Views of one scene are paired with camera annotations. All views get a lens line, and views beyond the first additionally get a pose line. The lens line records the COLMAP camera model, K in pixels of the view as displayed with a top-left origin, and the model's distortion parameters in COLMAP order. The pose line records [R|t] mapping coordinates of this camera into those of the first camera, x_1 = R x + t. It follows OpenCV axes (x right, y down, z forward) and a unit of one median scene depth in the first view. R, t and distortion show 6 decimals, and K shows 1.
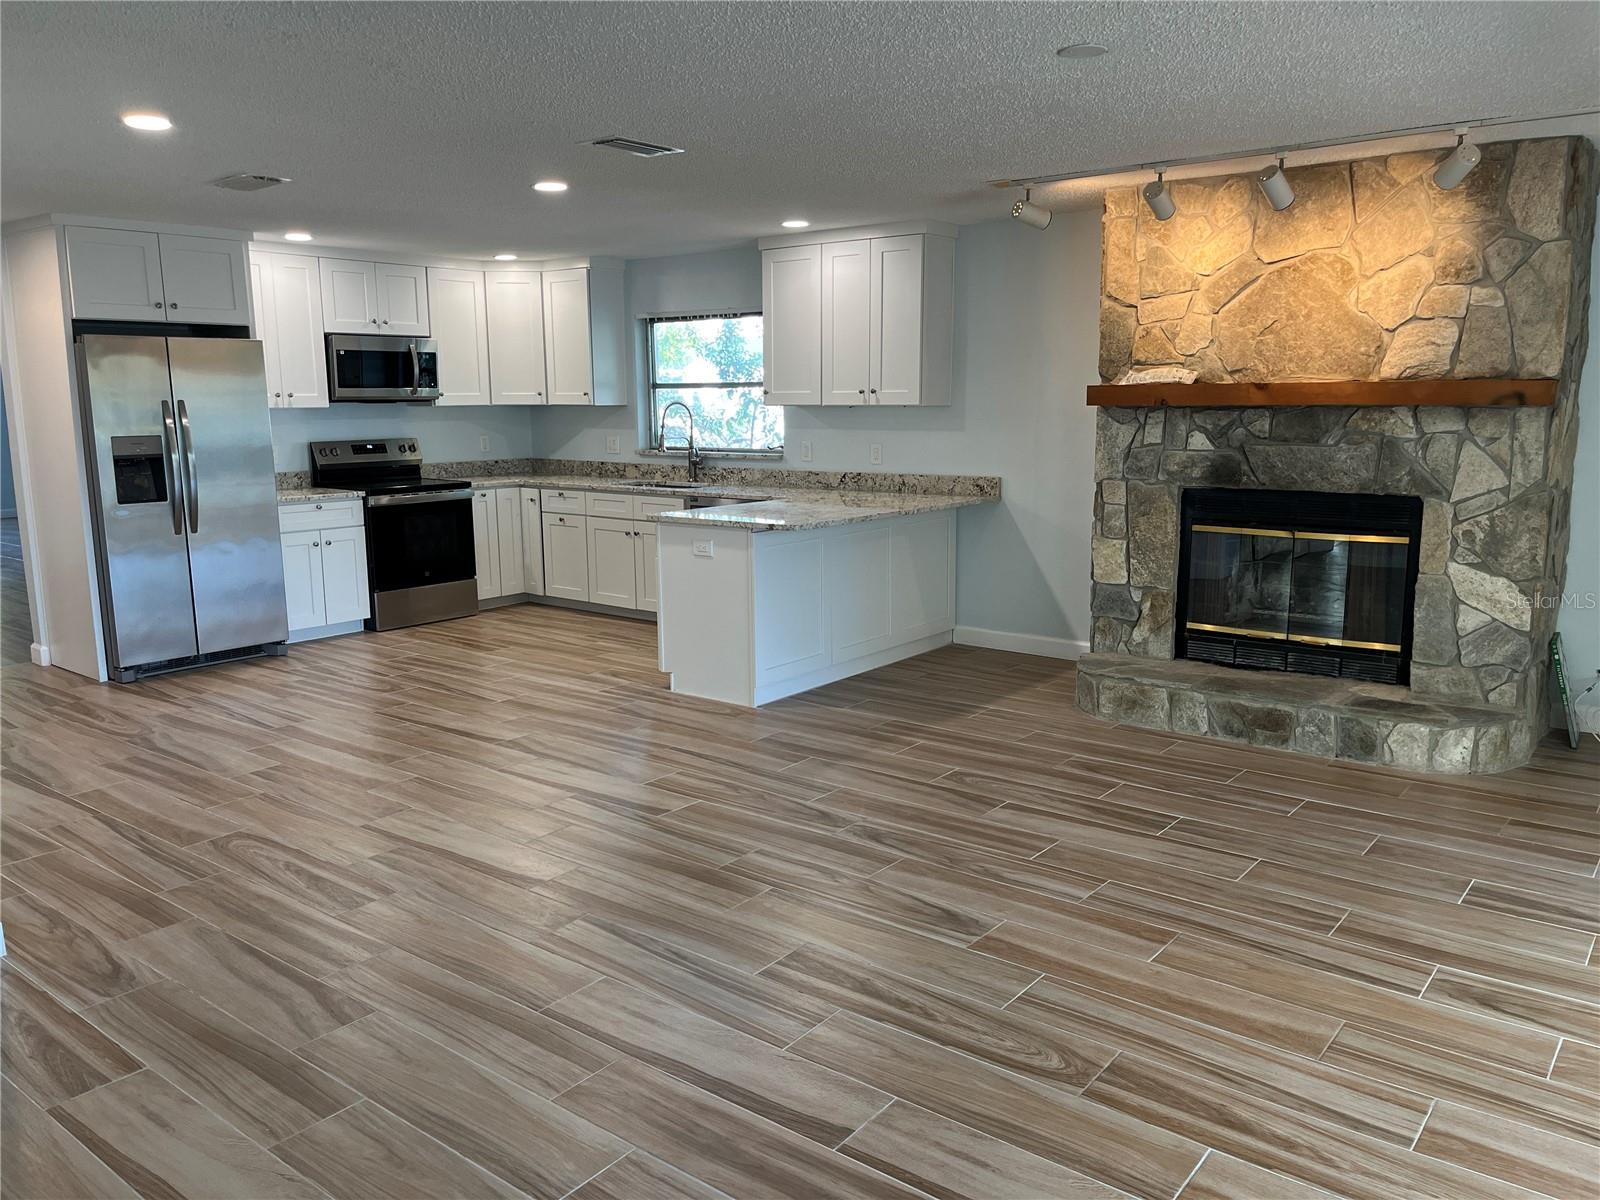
lens RADIAL K [[1206.8, 0, 800.0], [0, 1206.8, 598.7], [0, 0, 1]] dist [0.050321, -0.084419]
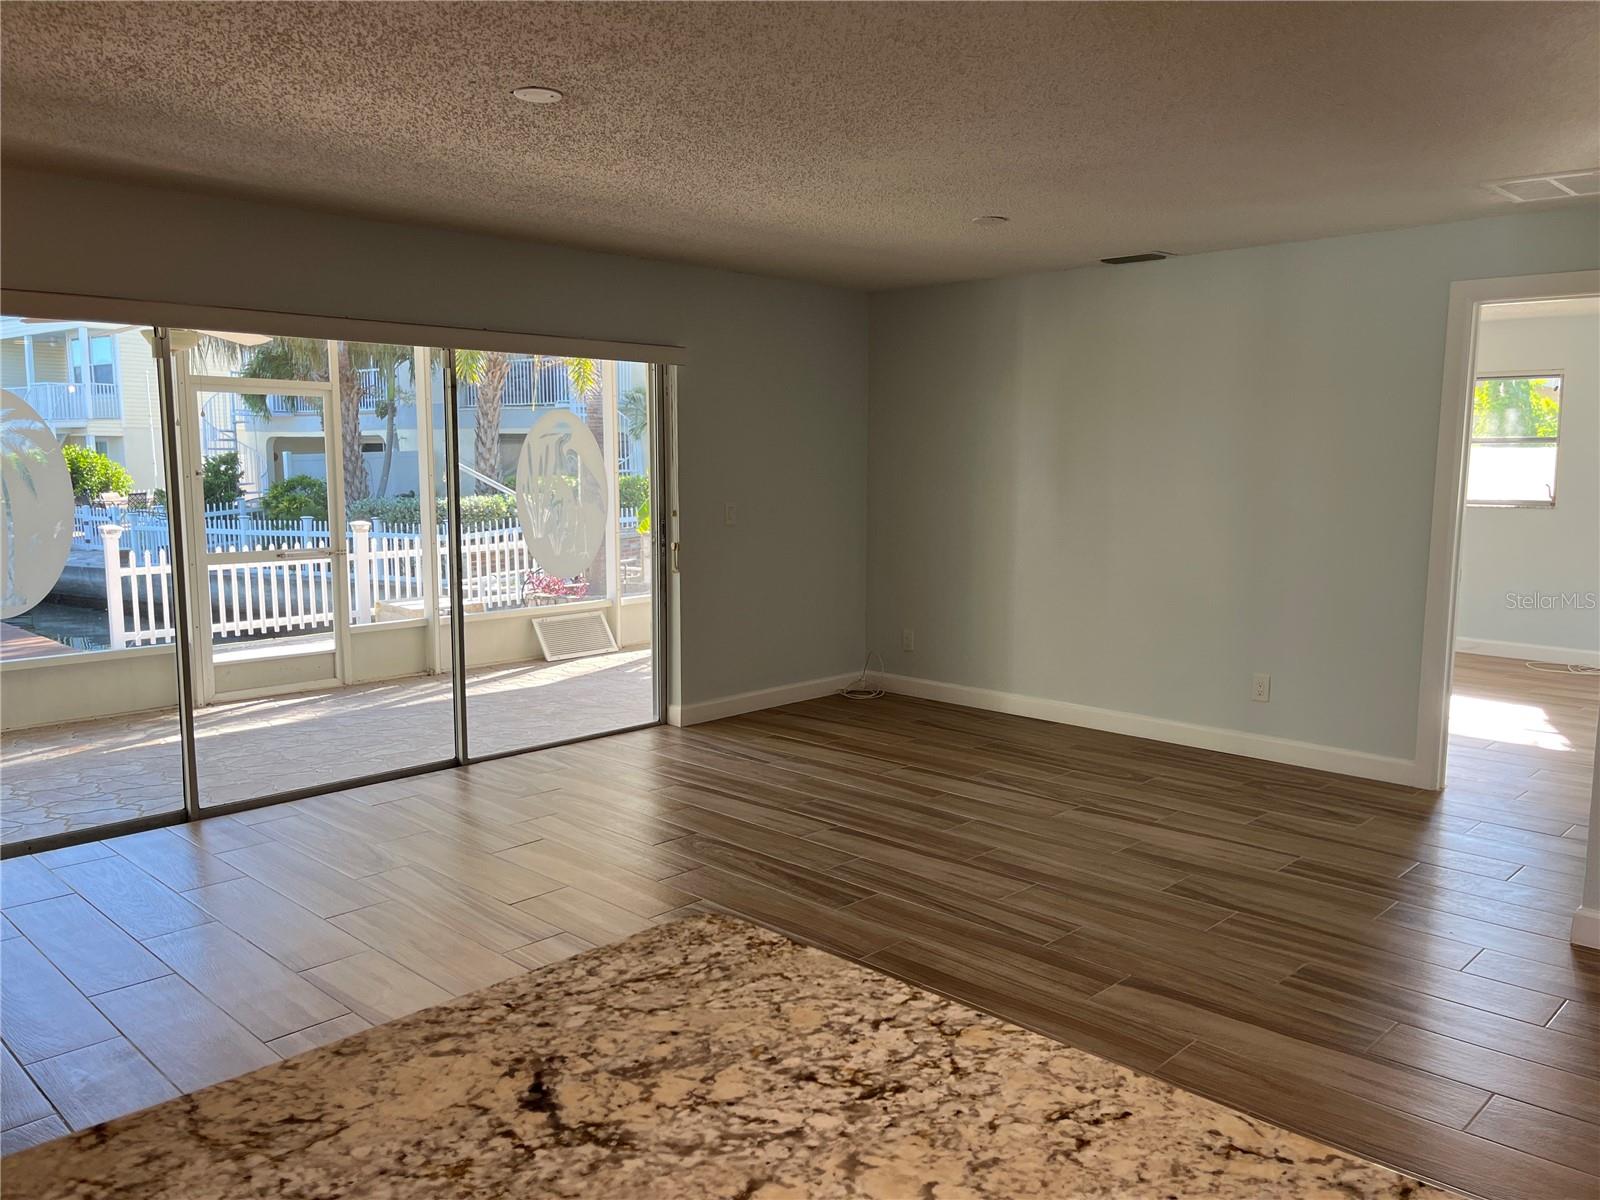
lens RADIAL K [[1206.8, 0, 796.9], [0, 1206.8, 601.6], [0, 0, 1]] dist [0.050321, -0.084419]
pose [[-0.994349, -0.001686, 0.106145, -0.083197], [0.029575, 0.955889, 0.292237, -0.342989], [-0.101956, 0.293725, -0.950437, 2.047614]]
